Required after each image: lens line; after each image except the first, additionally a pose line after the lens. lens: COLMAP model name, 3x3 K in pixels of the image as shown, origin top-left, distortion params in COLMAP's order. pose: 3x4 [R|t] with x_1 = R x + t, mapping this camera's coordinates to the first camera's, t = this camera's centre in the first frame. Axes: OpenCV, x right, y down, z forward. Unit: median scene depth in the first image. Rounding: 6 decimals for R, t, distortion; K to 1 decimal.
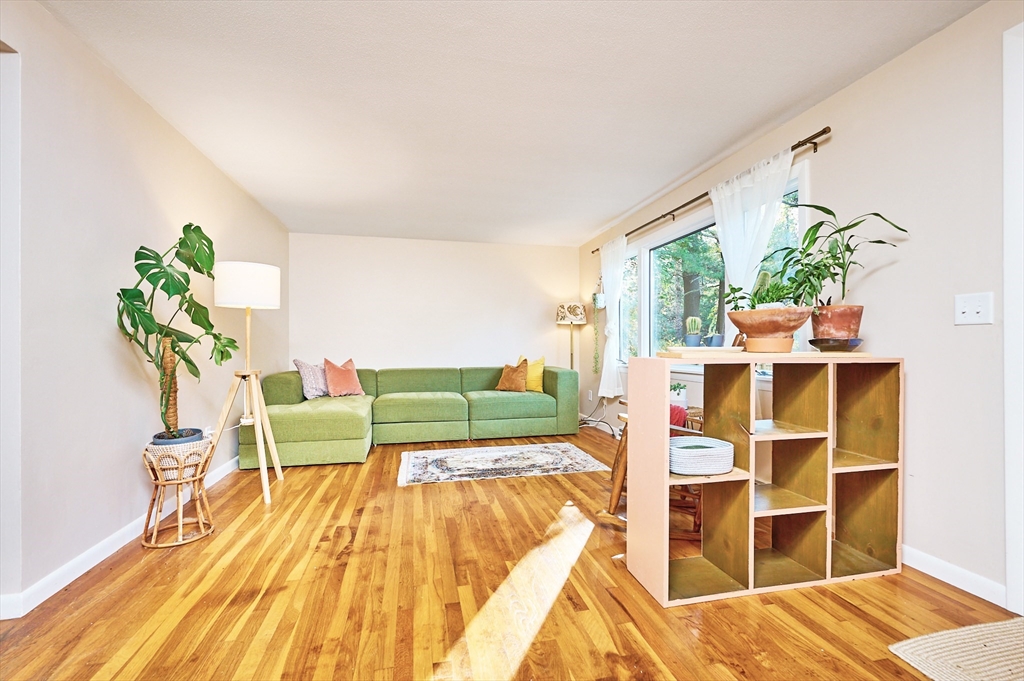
lens RADIAL K [[427.1, 0, 514.6], [0, 427.1, 344.5], [0, 0, 1]] dist [-0.001796, -0.000520]
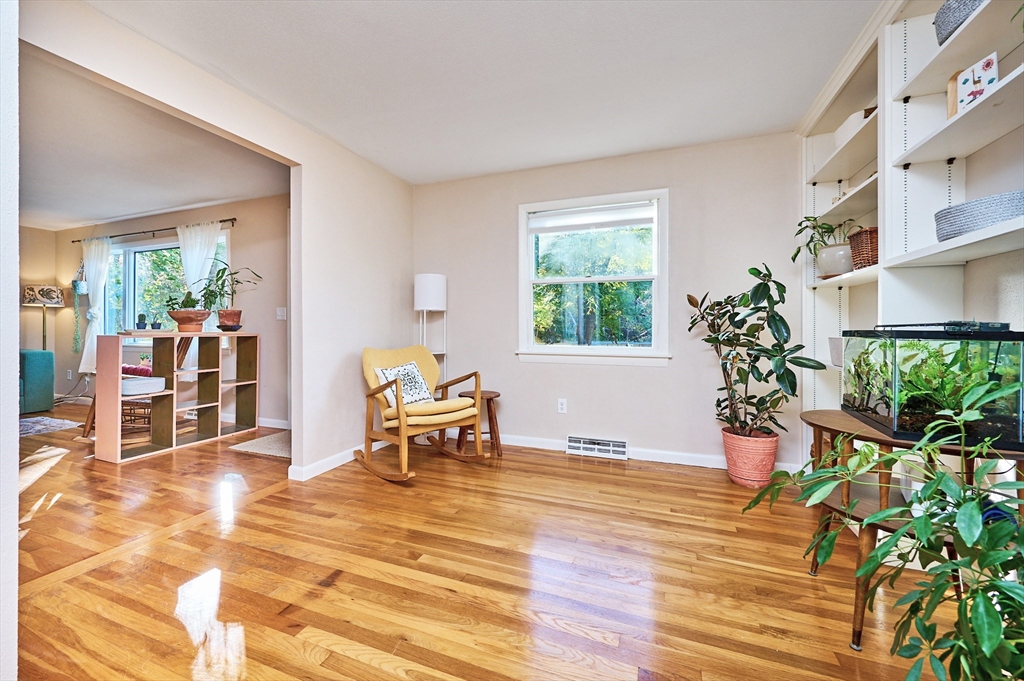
lens RADIAL K [[427.1, 0, 499.9], [0, 427.1, 323.9], [0, 0, 1]] dist [-0.001796, -0.000520]
pose [[0.574409, 0.006389, 0.818544, -0.193443], [-0.003054, 0.999979, -0.005662, -0.011599], [-0.818563, 0.000753, 0.574416, -1.248486]]
